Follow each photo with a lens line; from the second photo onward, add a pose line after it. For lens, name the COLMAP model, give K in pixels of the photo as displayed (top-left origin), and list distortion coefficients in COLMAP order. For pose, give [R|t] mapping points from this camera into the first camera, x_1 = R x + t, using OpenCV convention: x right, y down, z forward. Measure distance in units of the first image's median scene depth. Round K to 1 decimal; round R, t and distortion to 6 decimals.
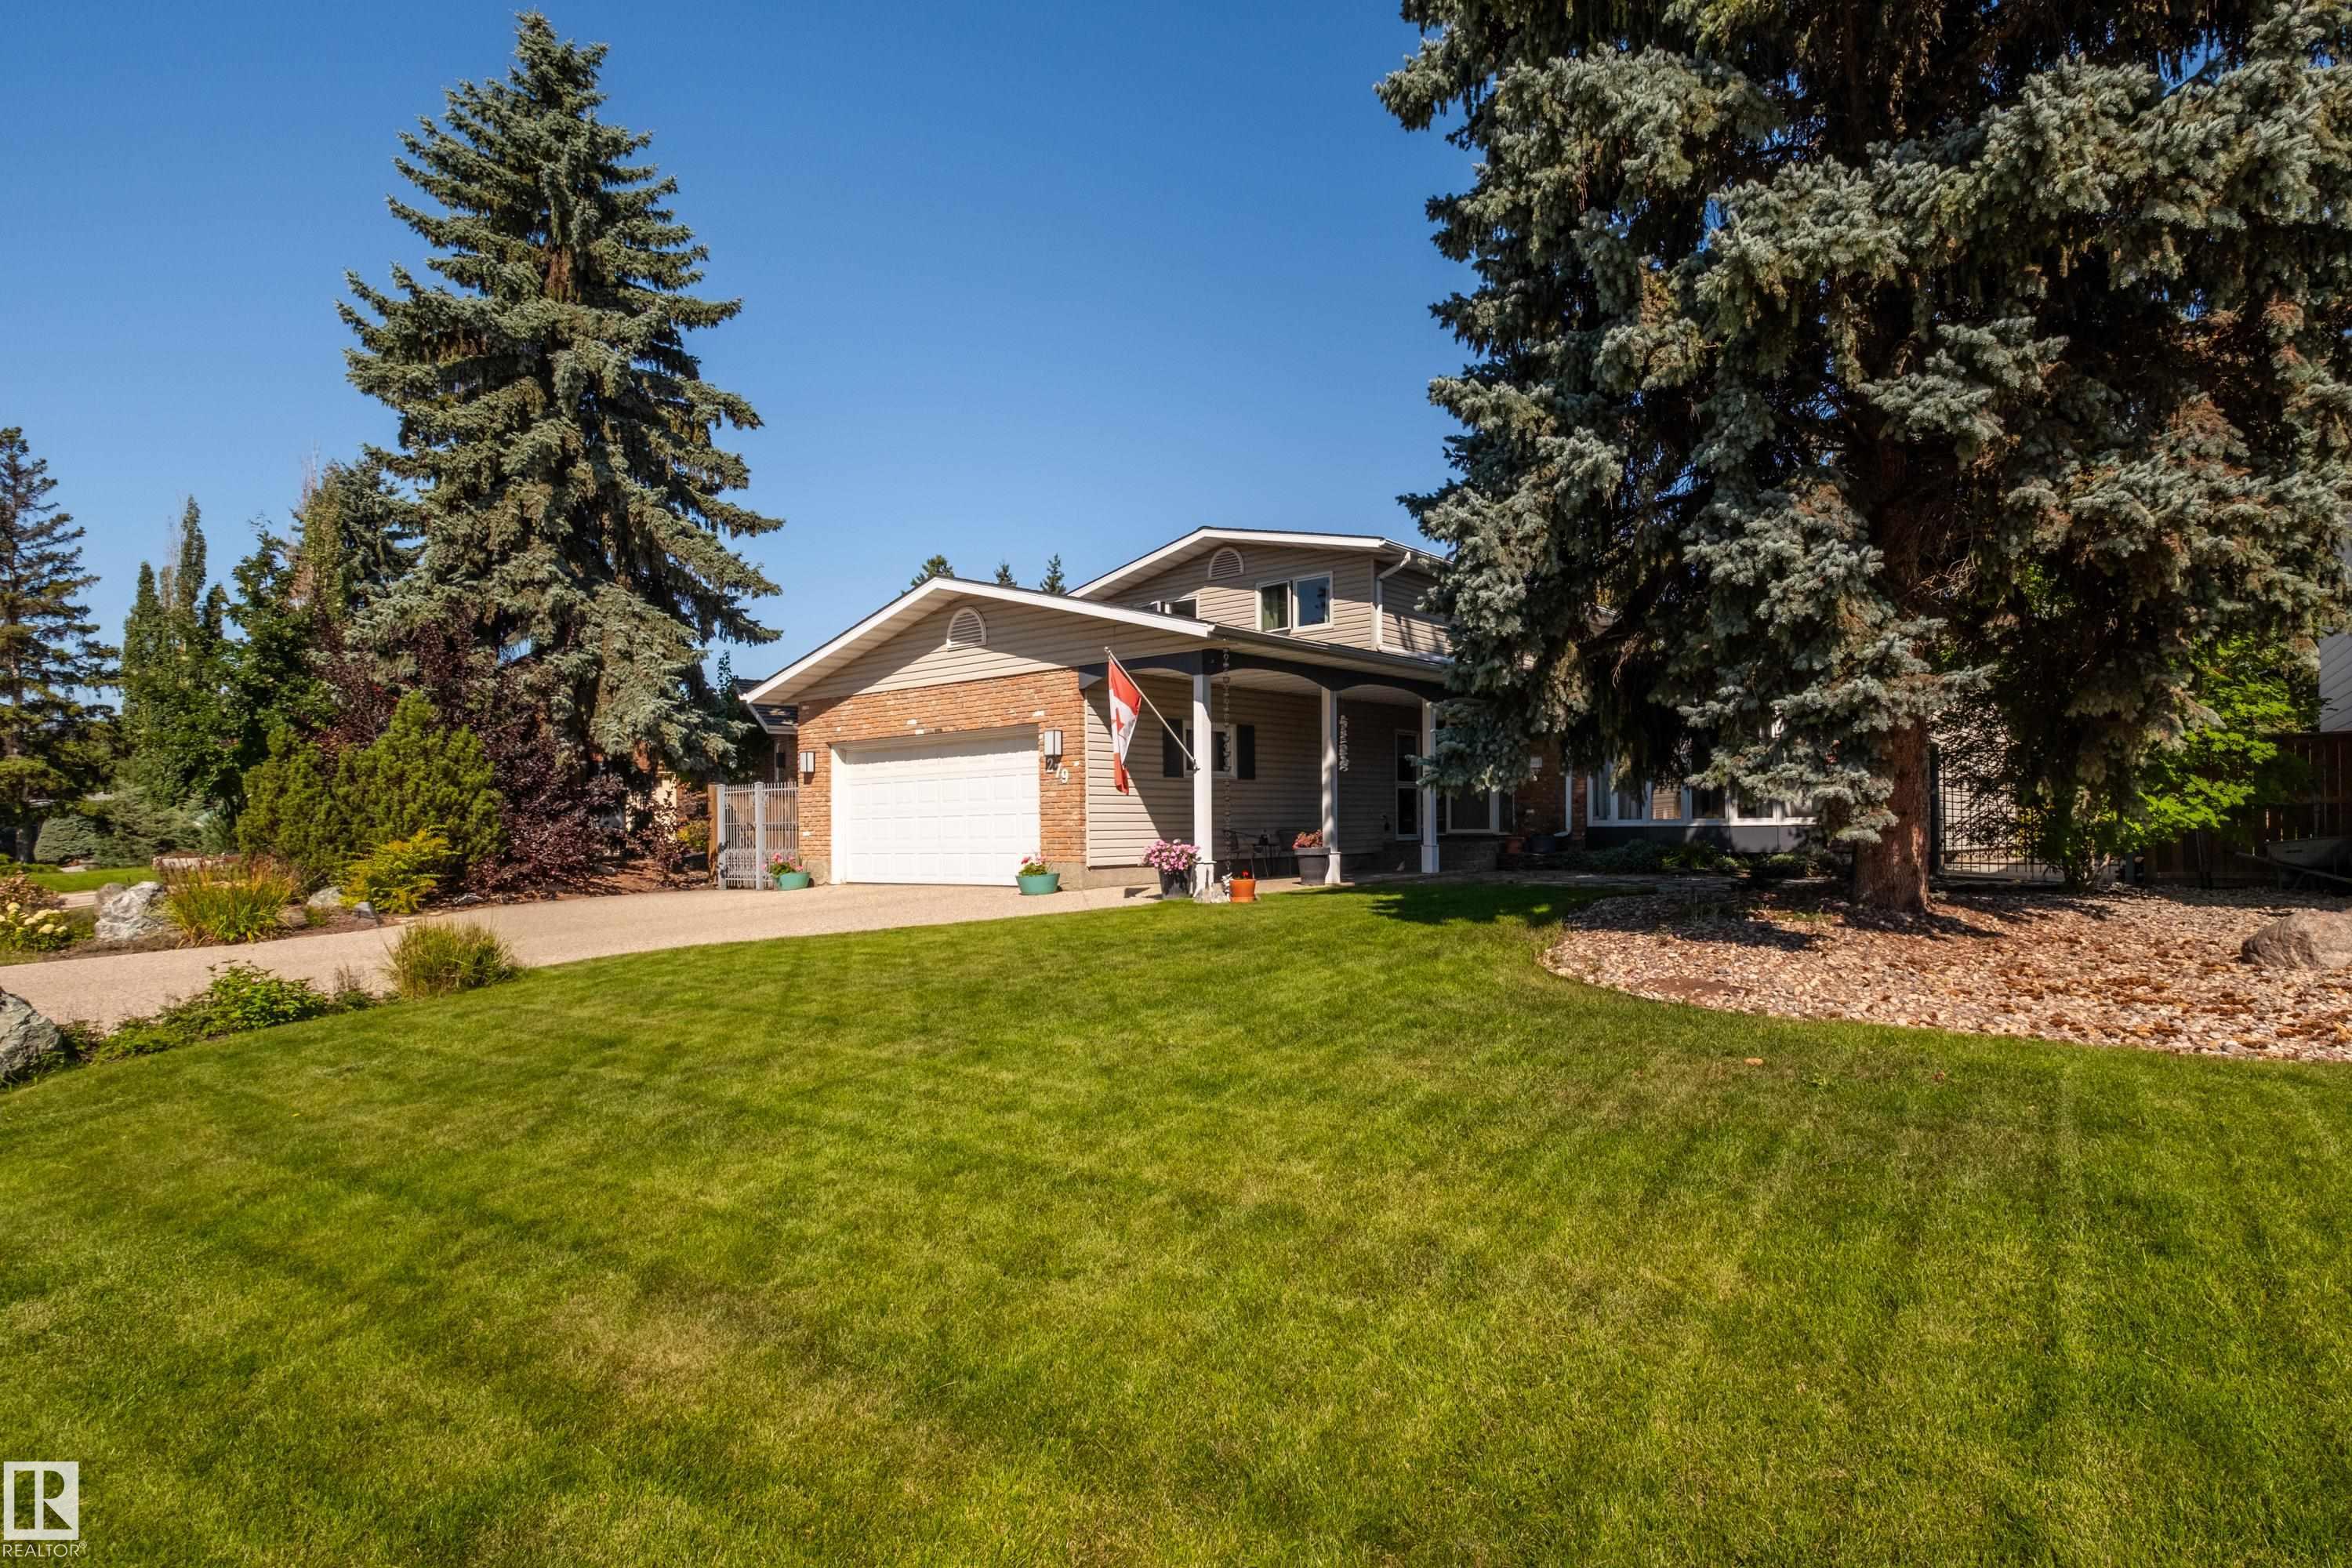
lens RADIAL K [[1091.3, 0, 1170.4], [0, 1091.3, 766.9], [0, 0, 1]] dist [-0.001534, 0.000023]
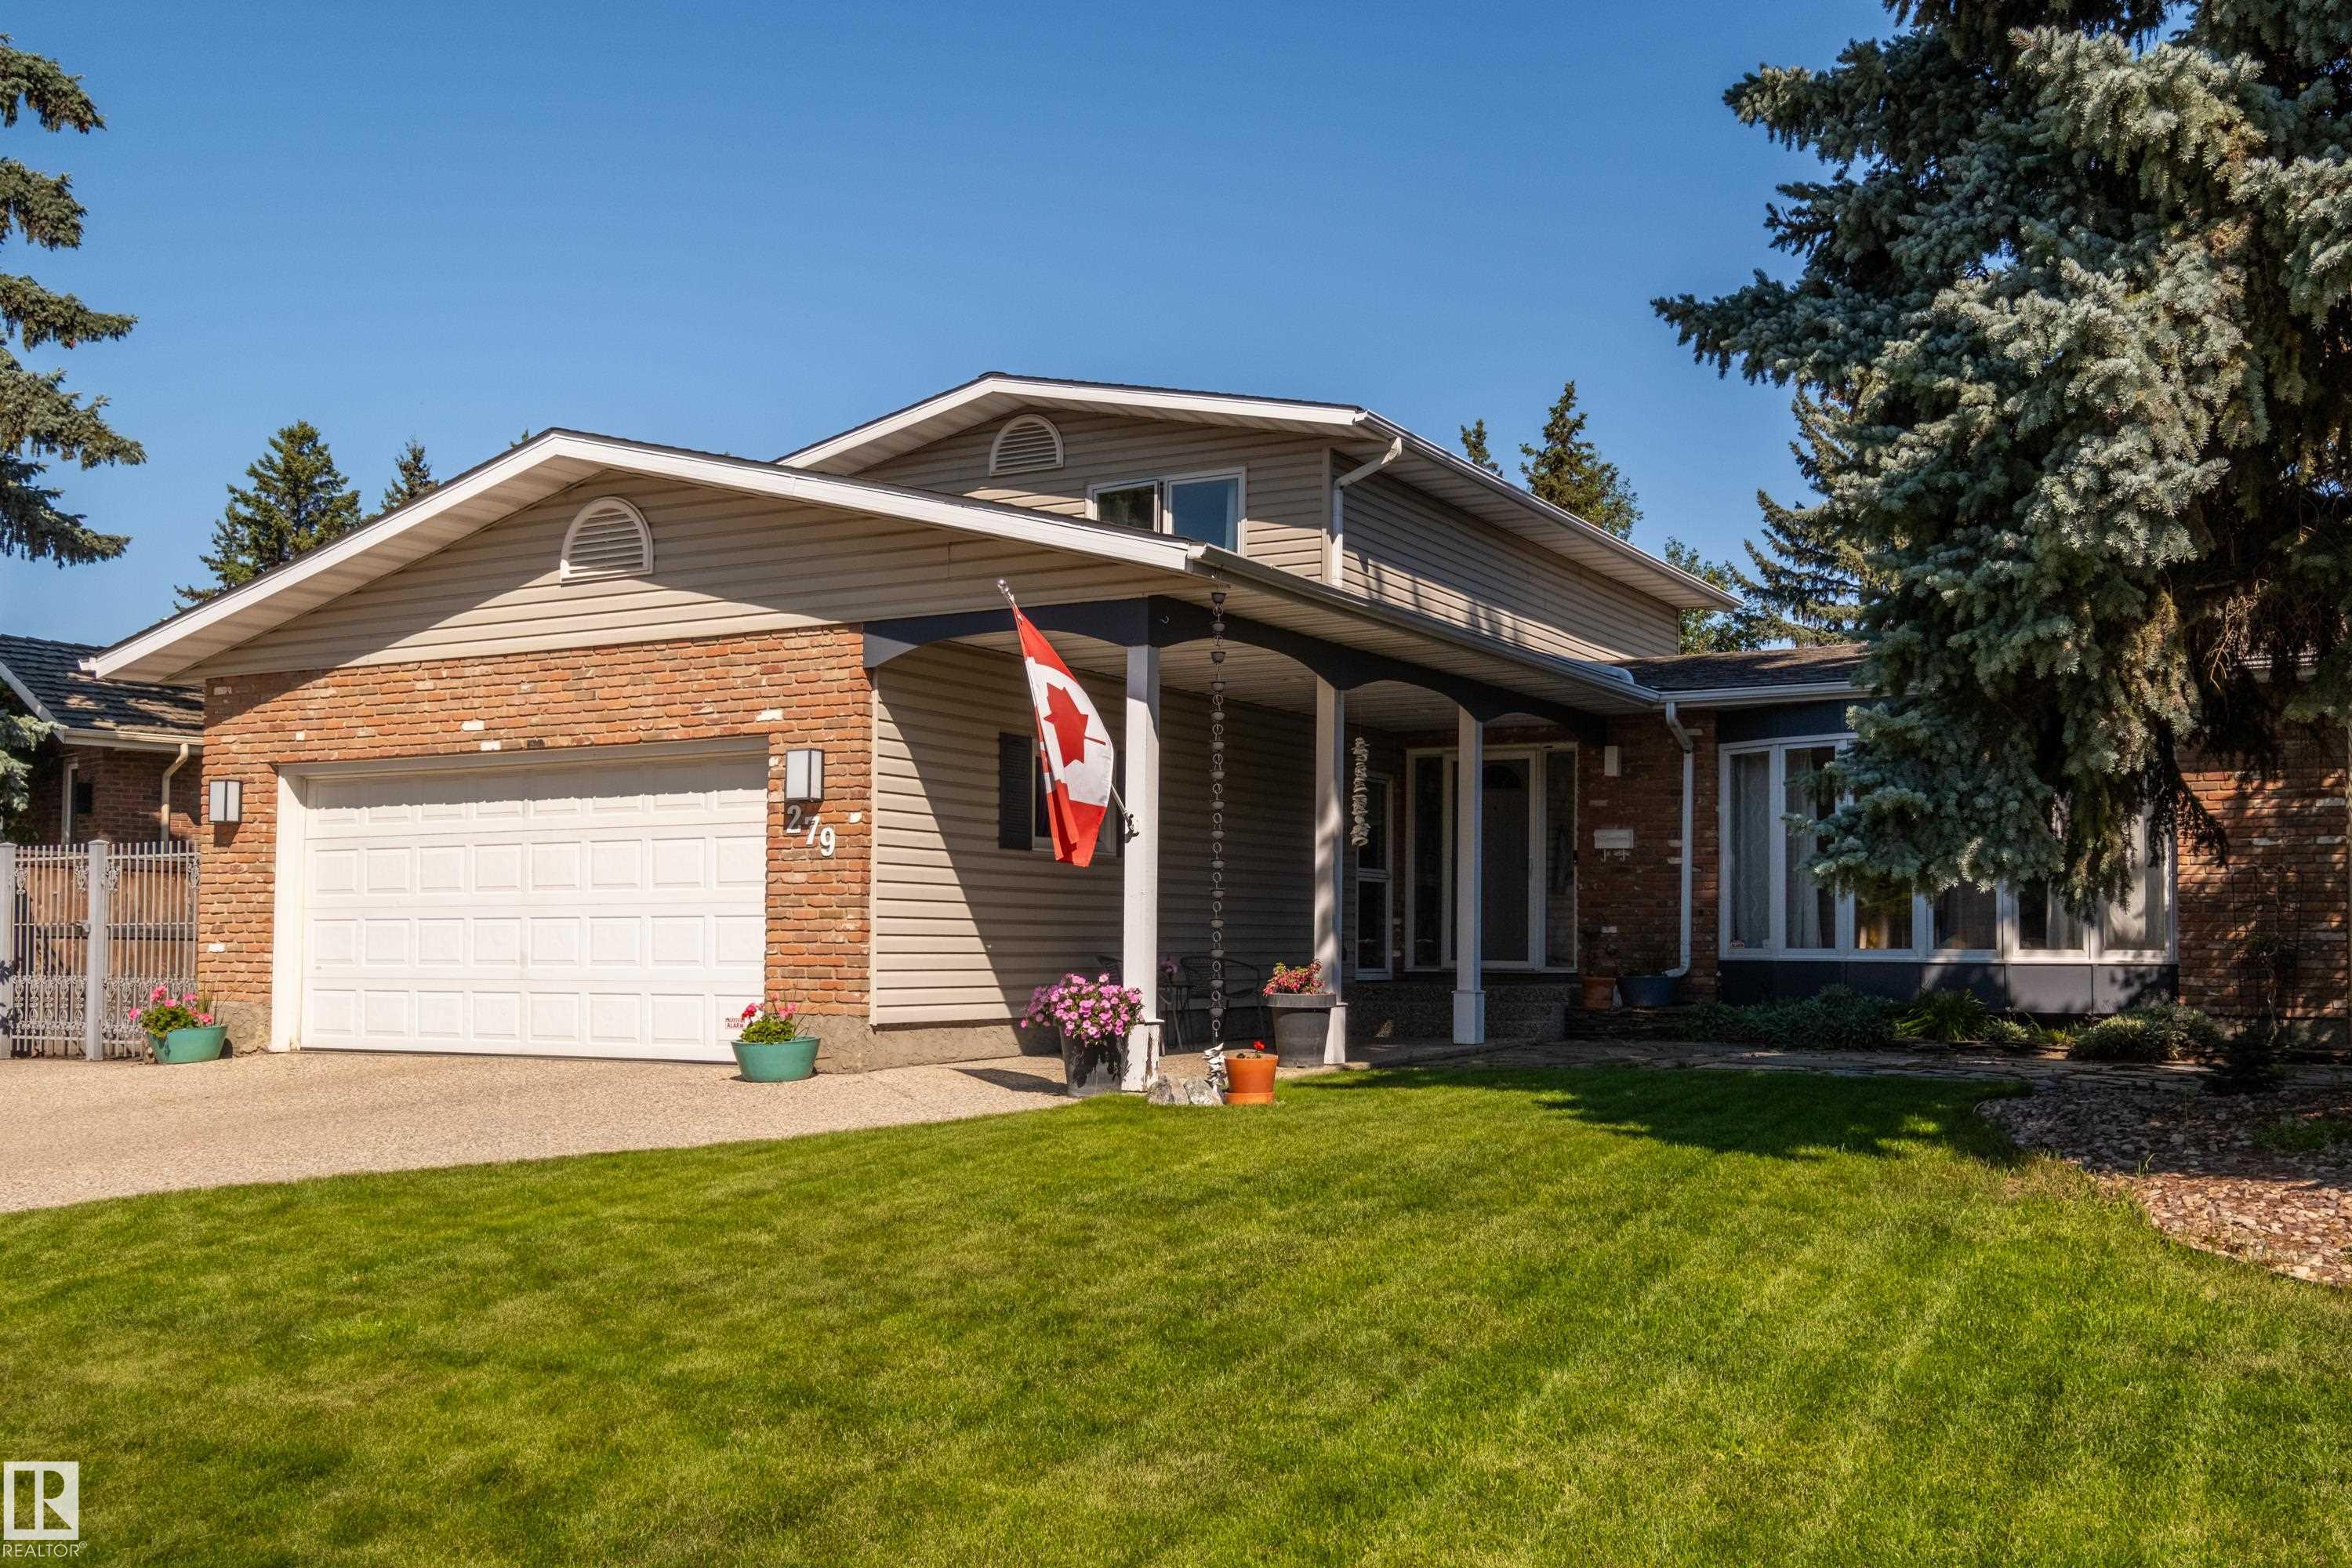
lens RADIAL K [[2083.5, 0, 1178.6], [0, 2083.5, 802.6], [0, 0, 1]] dist [-0.005310, -0.017810]
pose [[0.991197, 0.026752, 0.129667, -0.052737], [-0.024773, 0.999551, -0.016854, 0.002116], [-0.130060, 0.013493, 0.991414, 0.032965]]
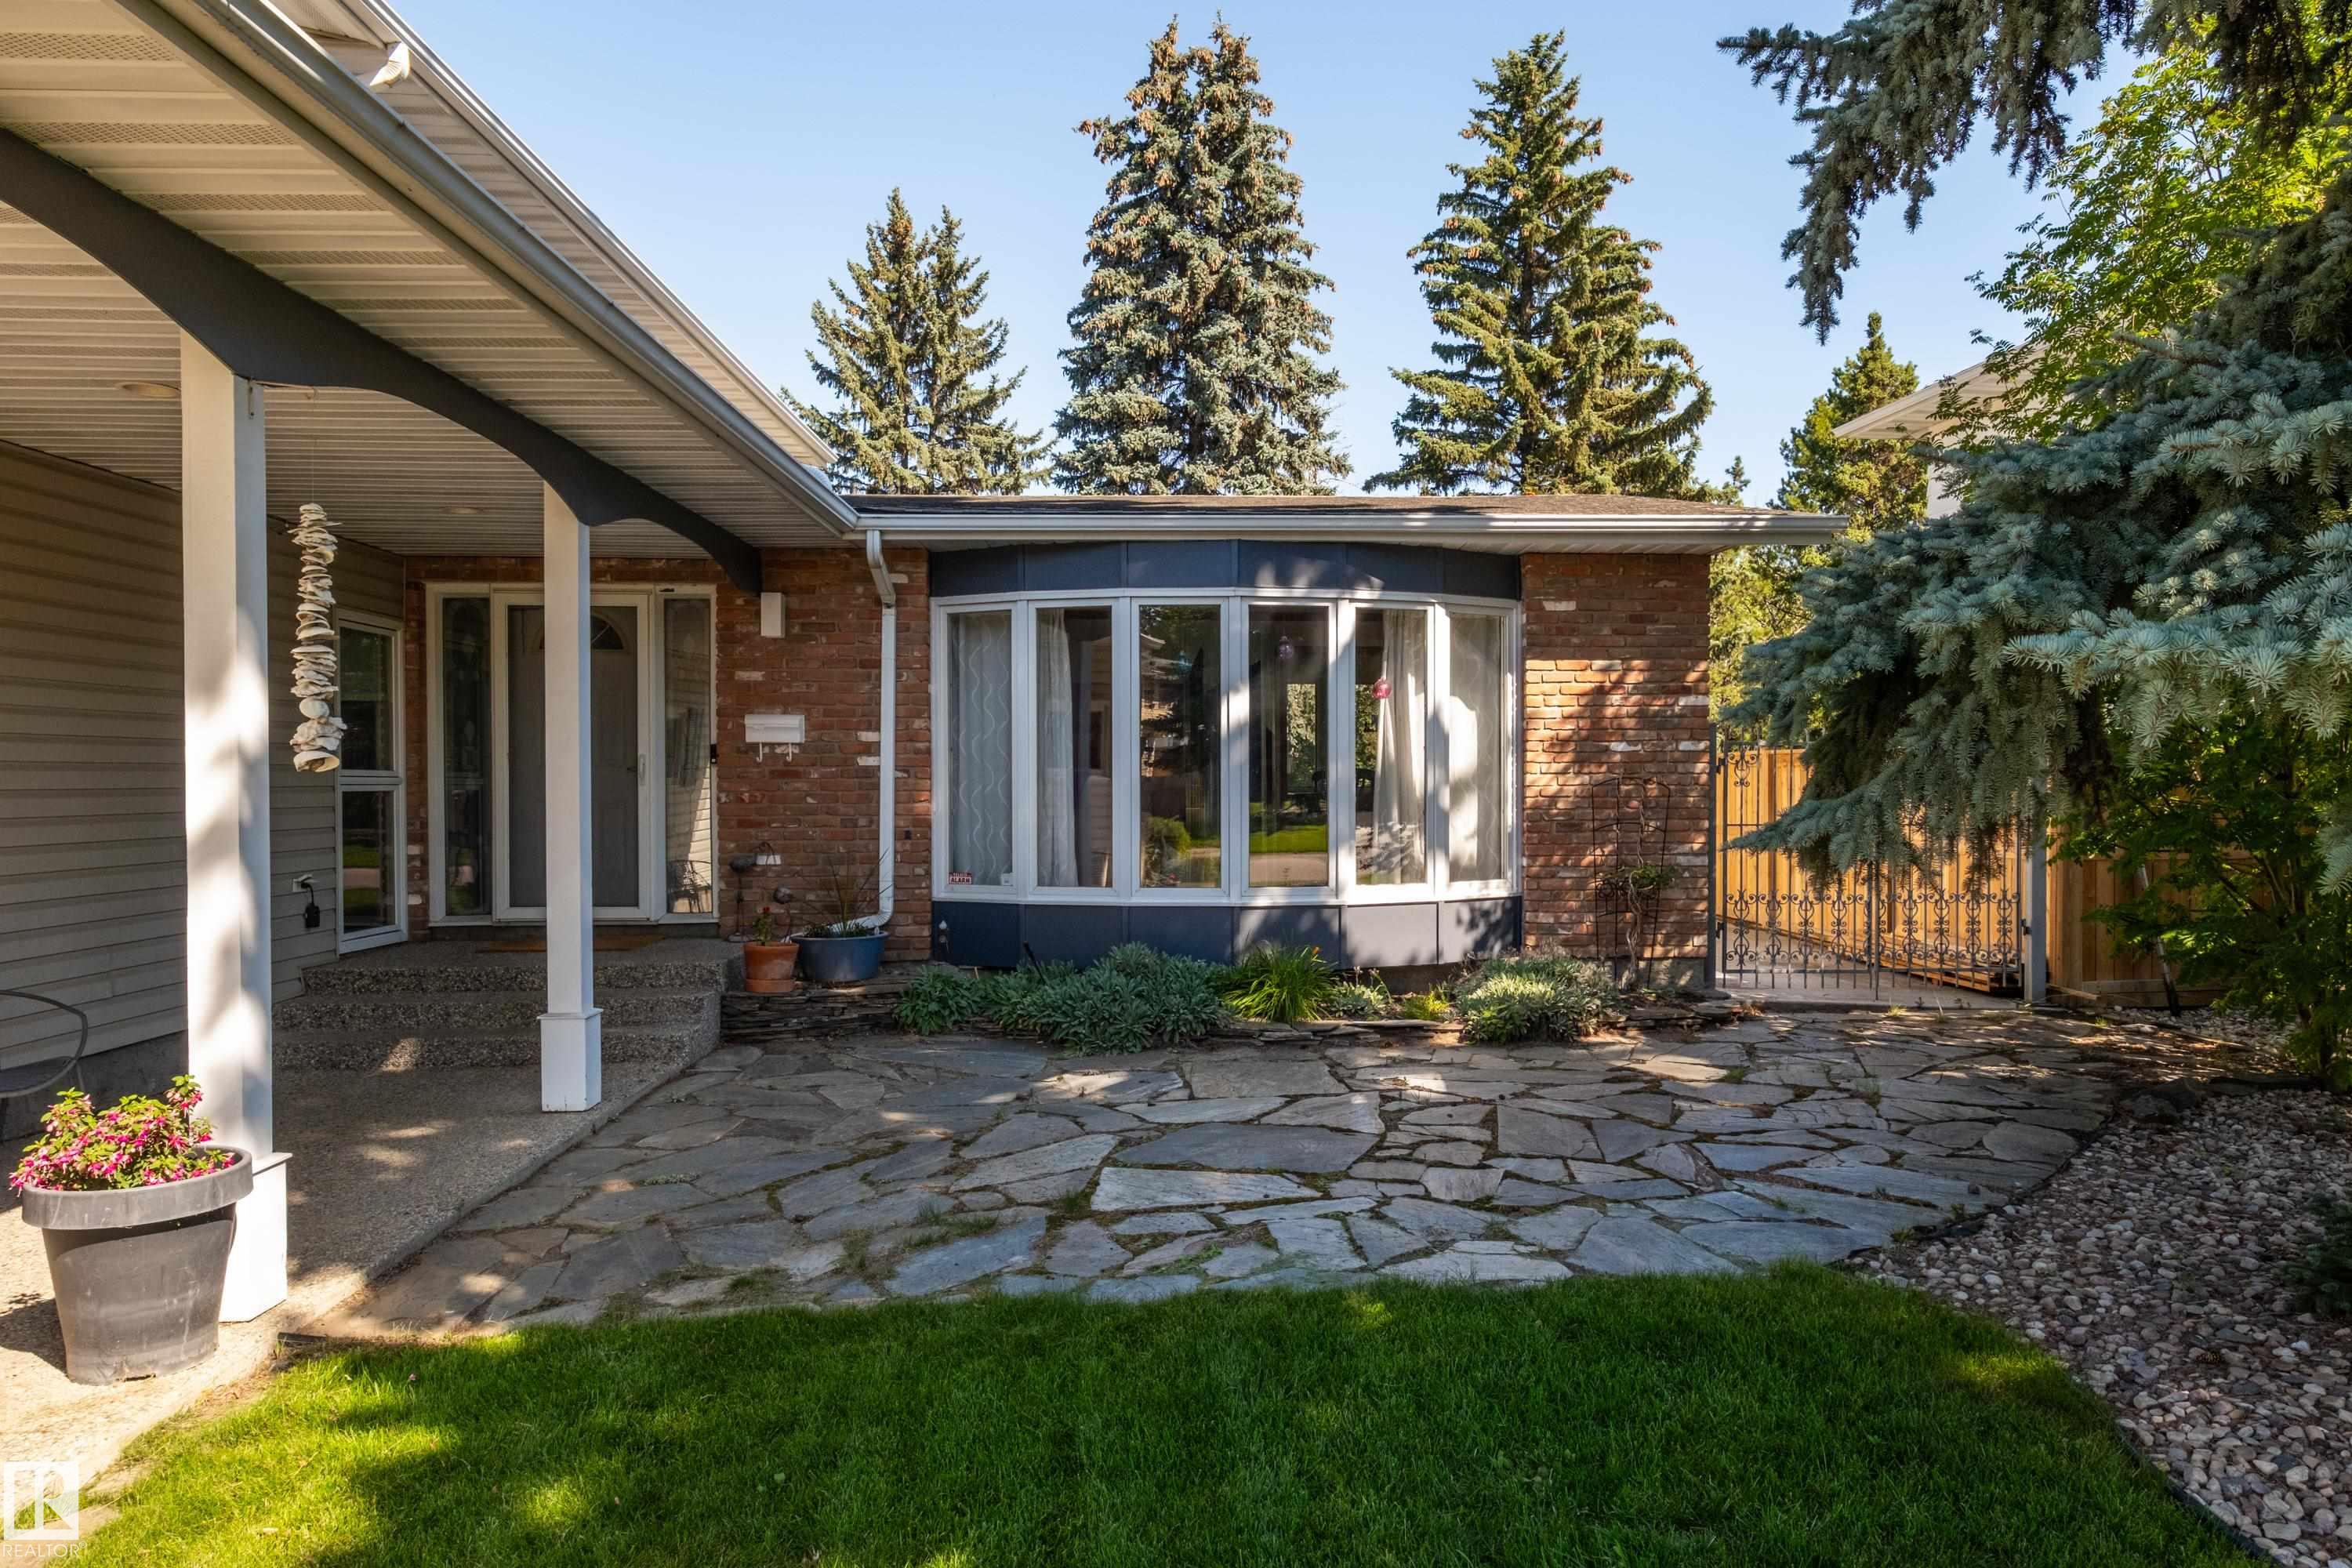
lens RADIAL K [[1327.6, 0, 1177.7], [0, 1327.6, 789.0], [0, 0, 1]] dist [0.000666, -0.000393]
pose [[0.722086, -0.007959, 0.691758, 0.099698], [-0.037642, 0.998001, 0.050775, -0.012015], [-0.690779, -0.062703, 0.720342, 0.685760]]
